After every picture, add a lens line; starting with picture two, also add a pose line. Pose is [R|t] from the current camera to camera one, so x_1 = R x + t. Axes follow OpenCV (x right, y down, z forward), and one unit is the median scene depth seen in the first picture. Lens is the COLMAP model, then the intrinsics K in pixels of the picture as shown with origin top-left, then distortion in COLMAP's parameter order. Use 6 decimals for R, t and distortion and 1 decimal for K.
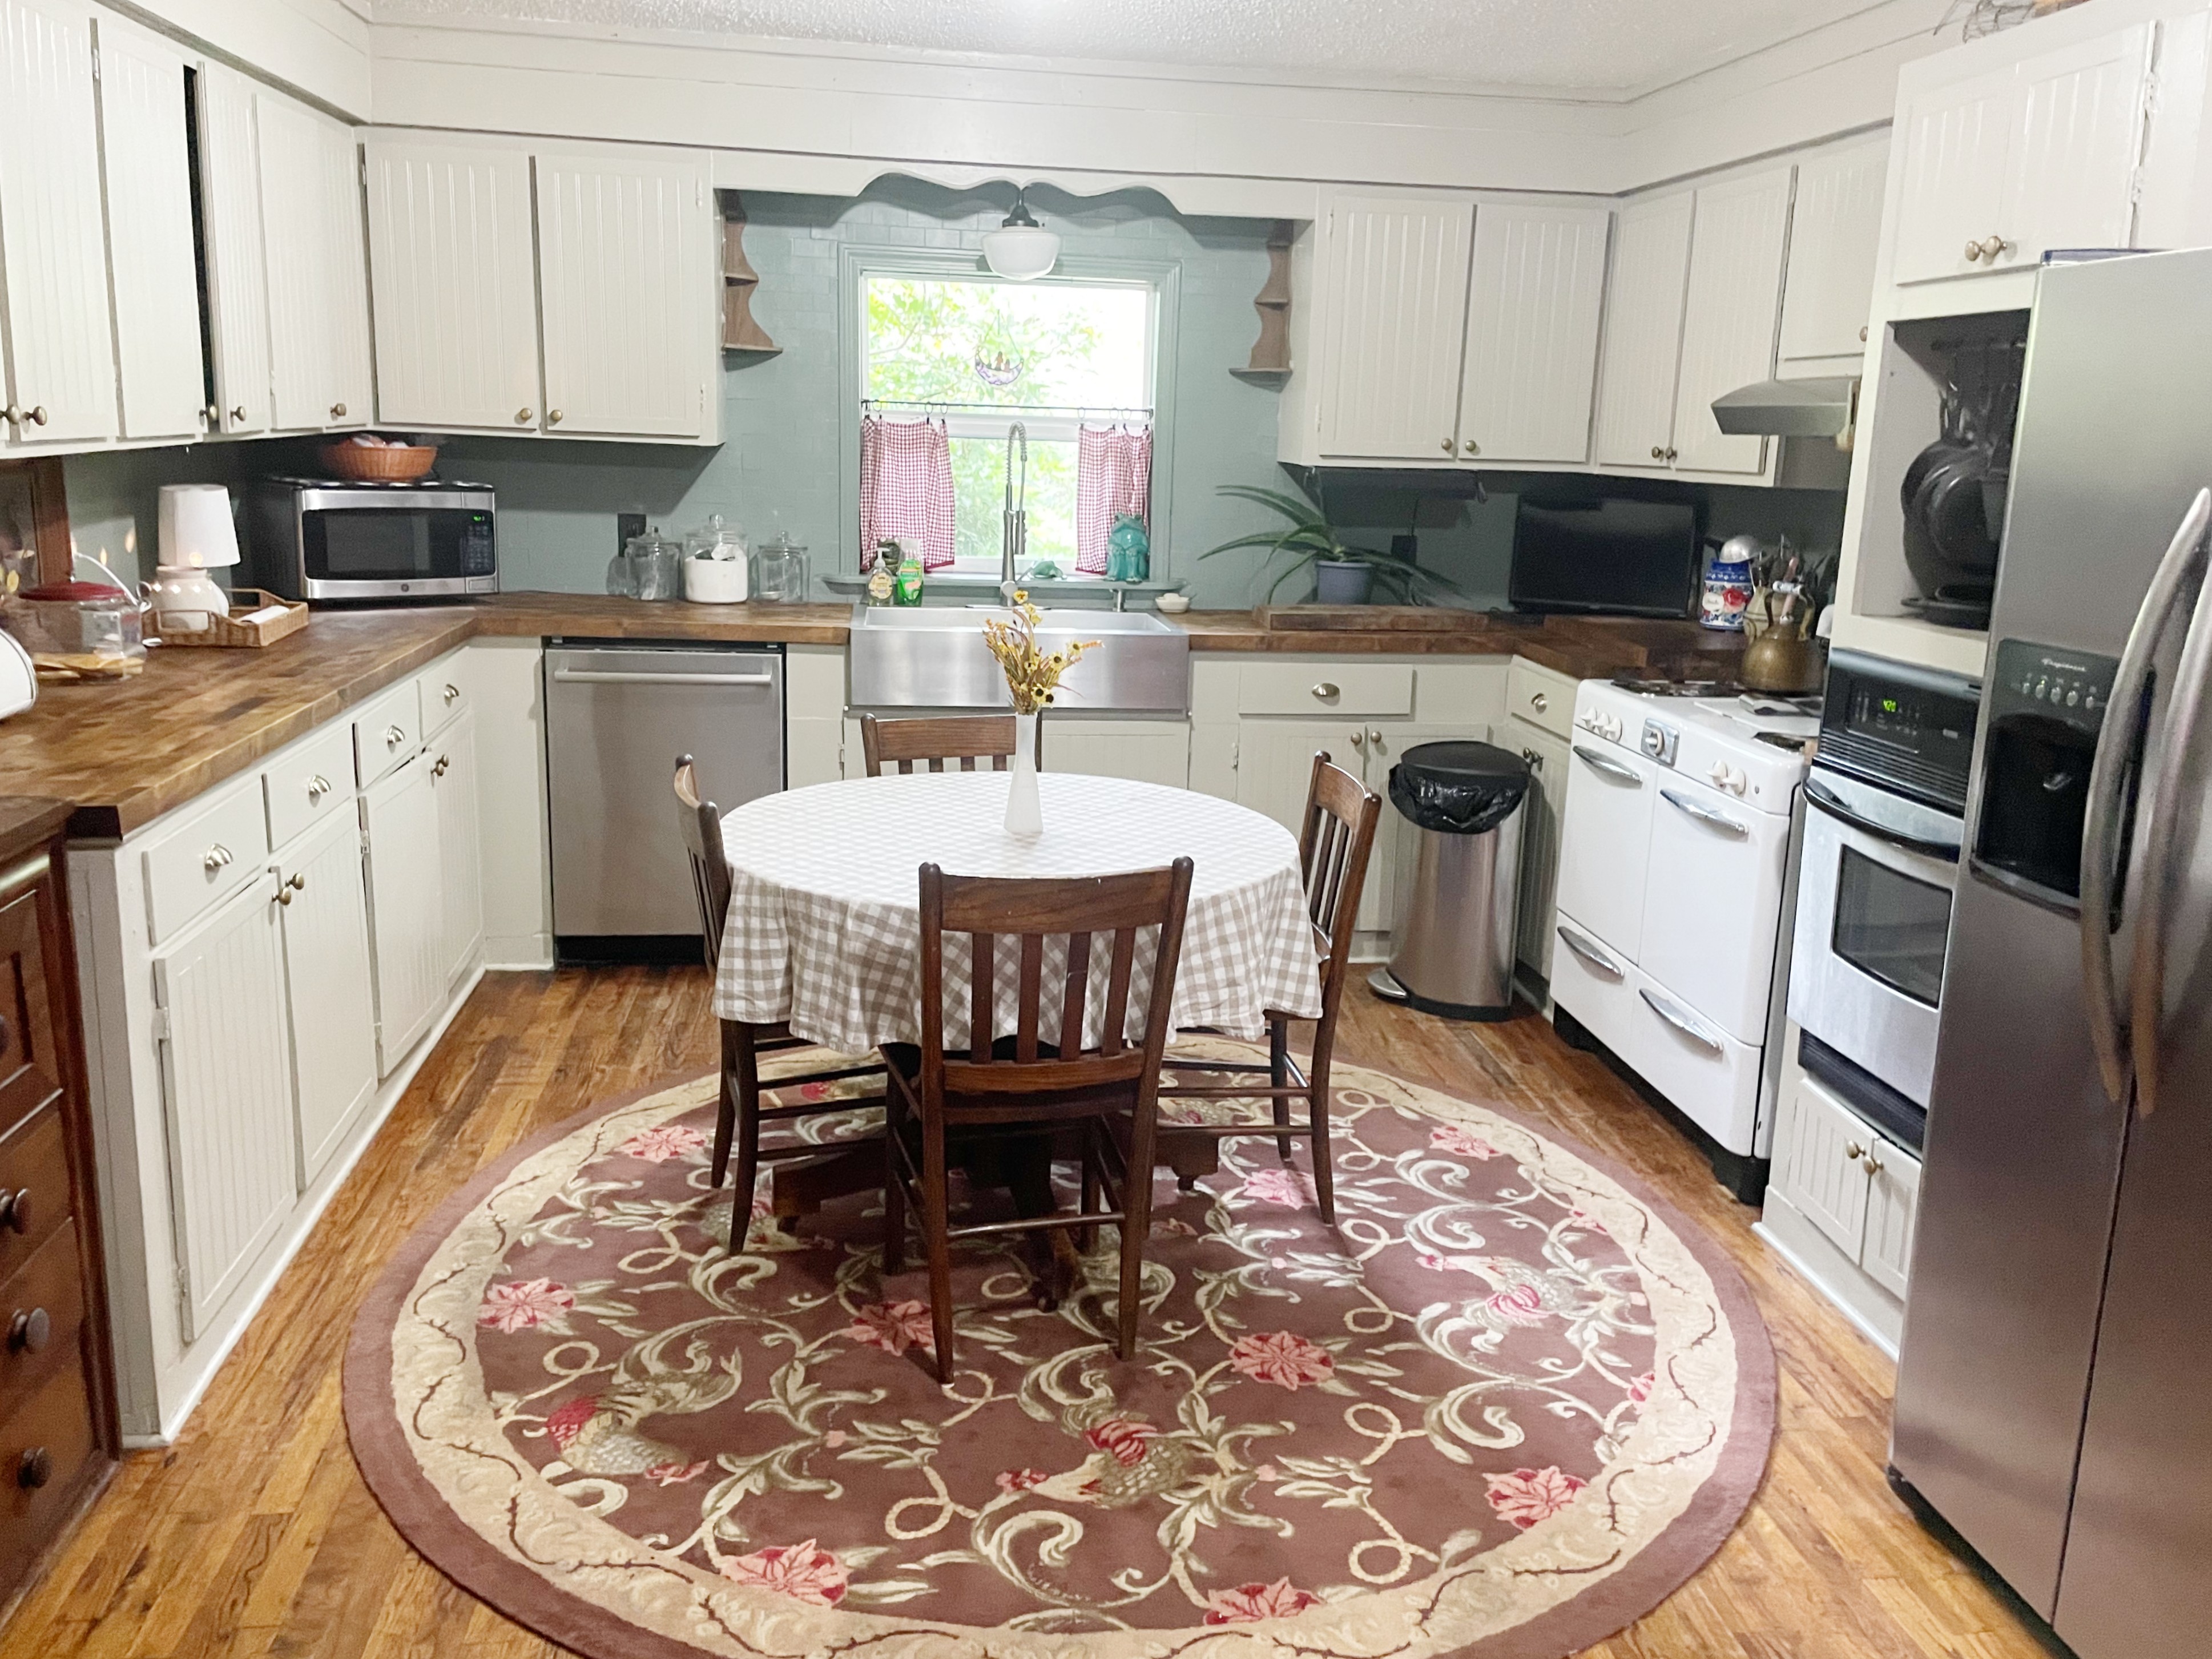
lens RADIAL K [[1734.9, 0, 1105.9], [0, 1734.9, 824.9], [0, 0, 1]] dist [0.054500, -0.005639]
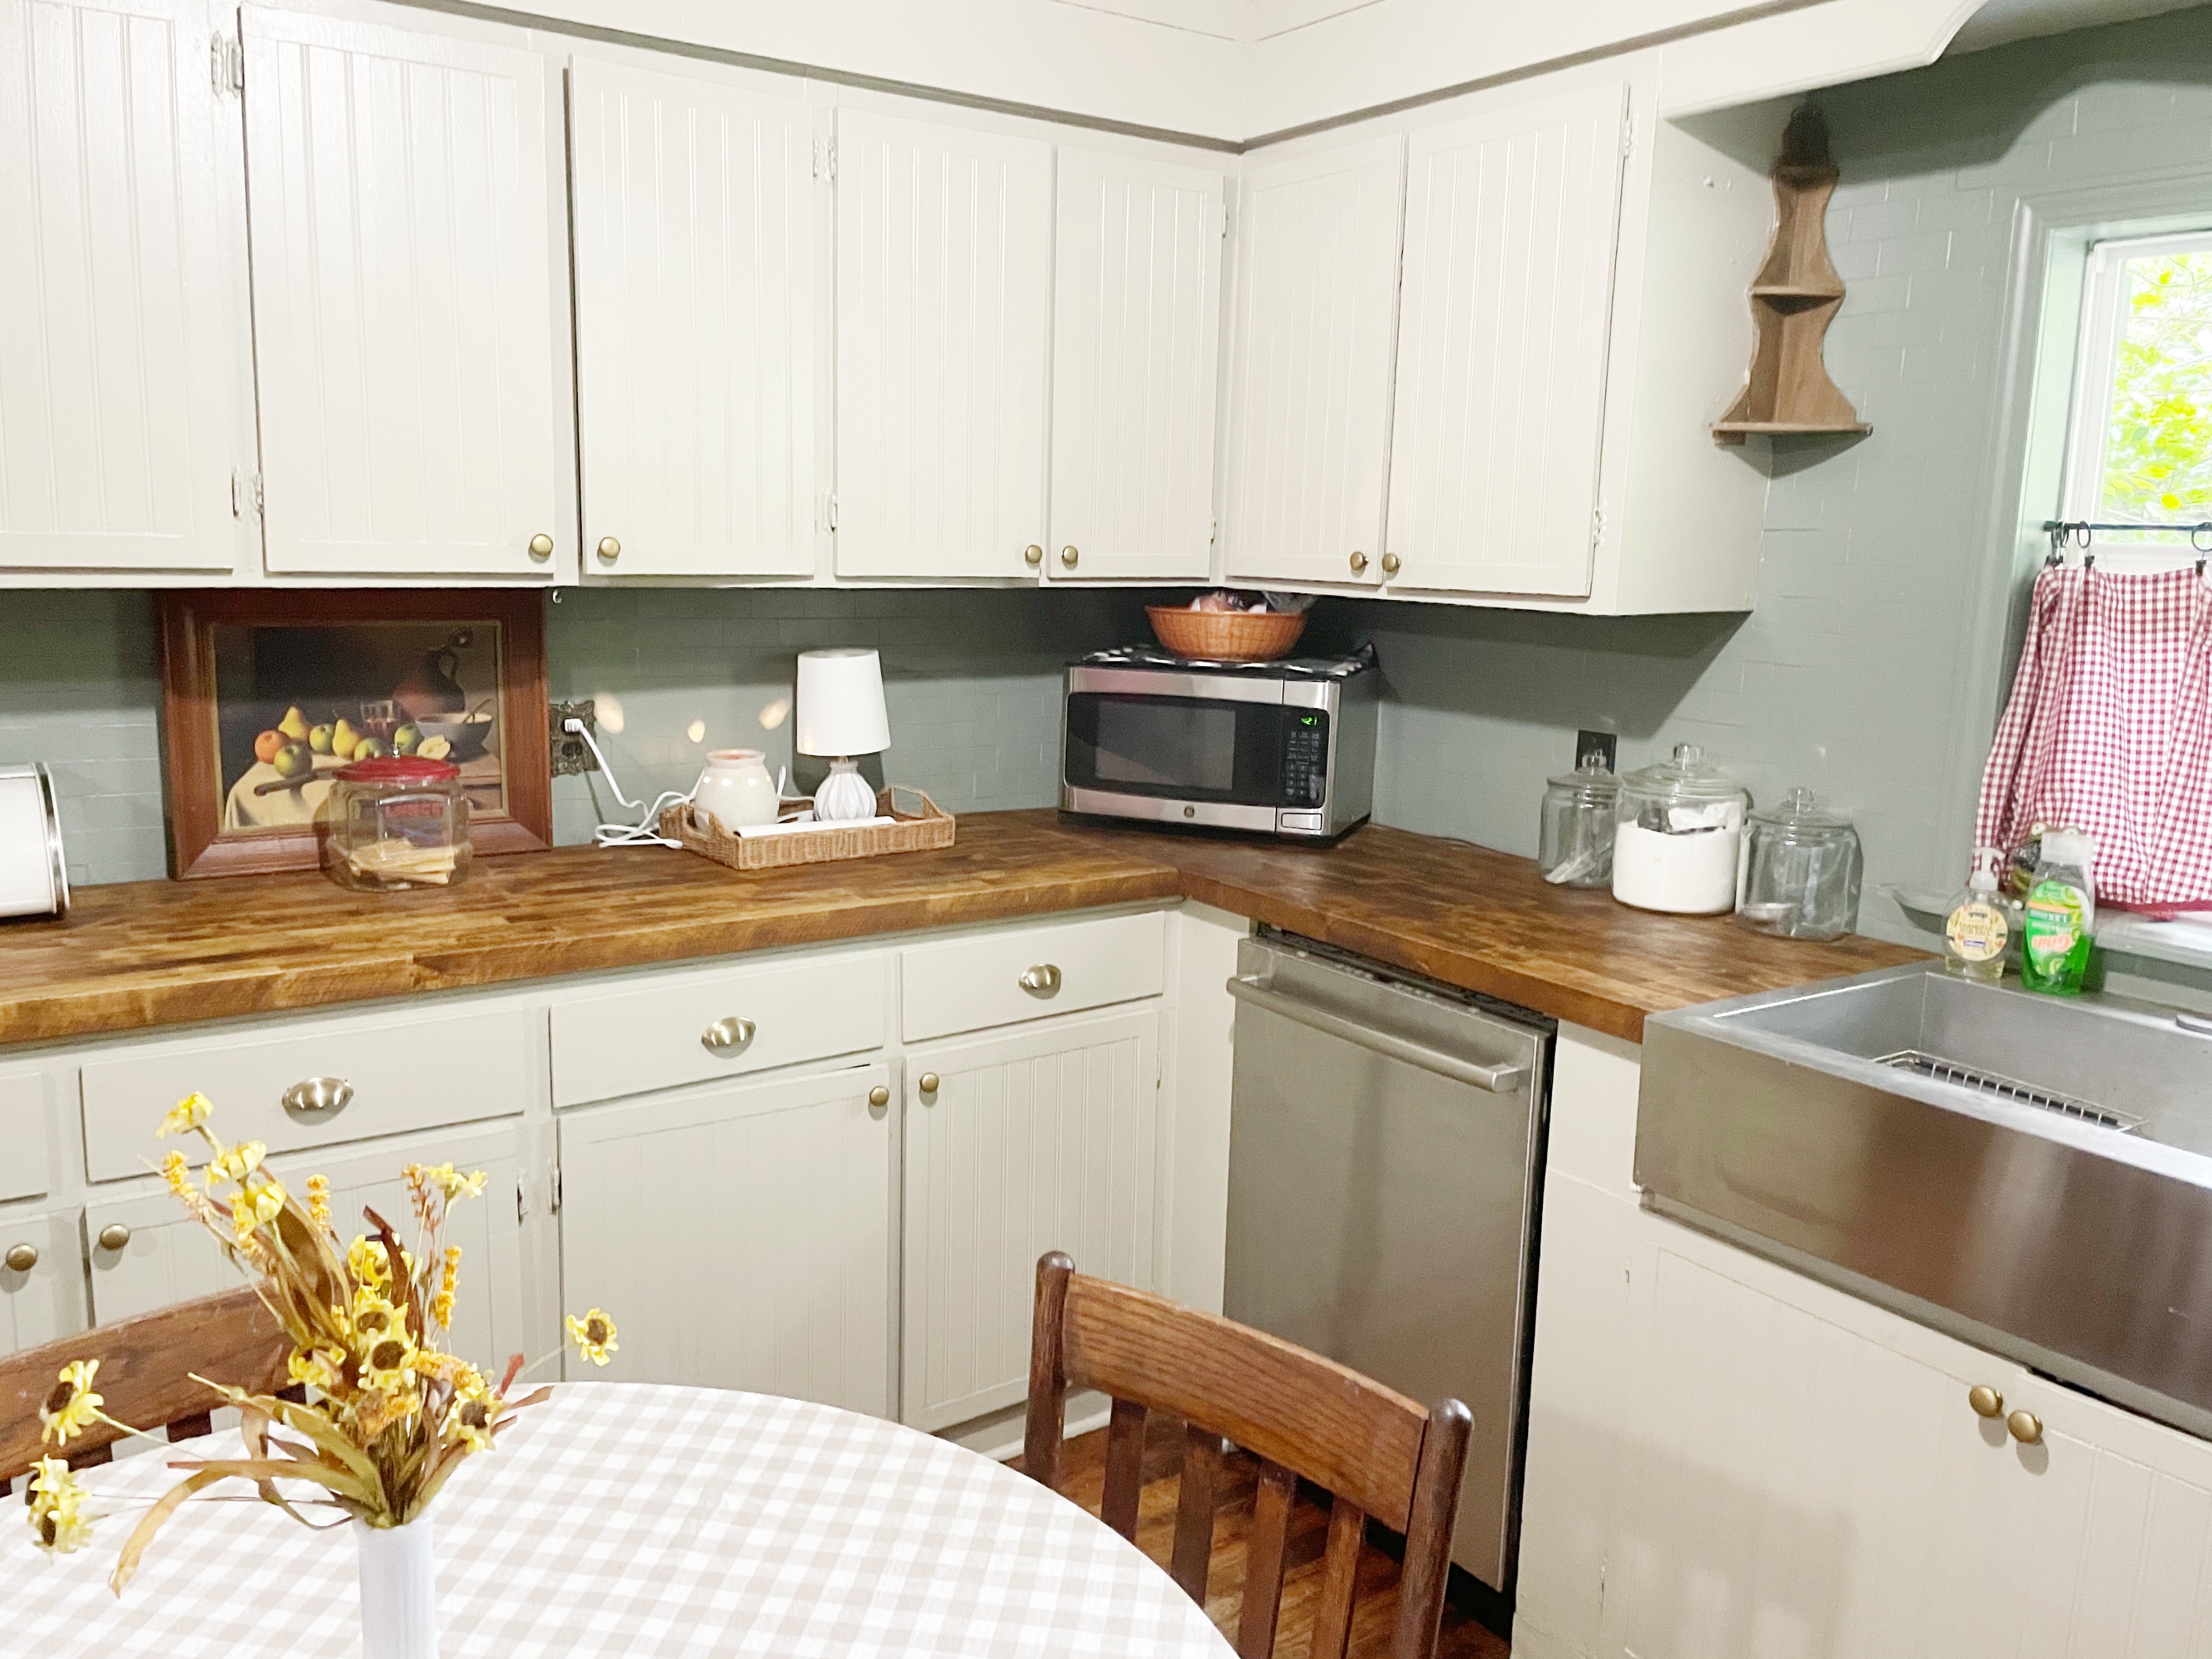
lens RADIAL K [[1734.7, 0, 1104.5], [0, 1734.7, 823.9], [0, 0, 1]] dist [0.054500, -0.005639]
pose [[0.454464, 0.128349, -0.881470, 0.177208], [-0.217740, 0.975552, 0.029787, -0.141463], [0.863743, 0.178394, 0.471300, 0.645172]]
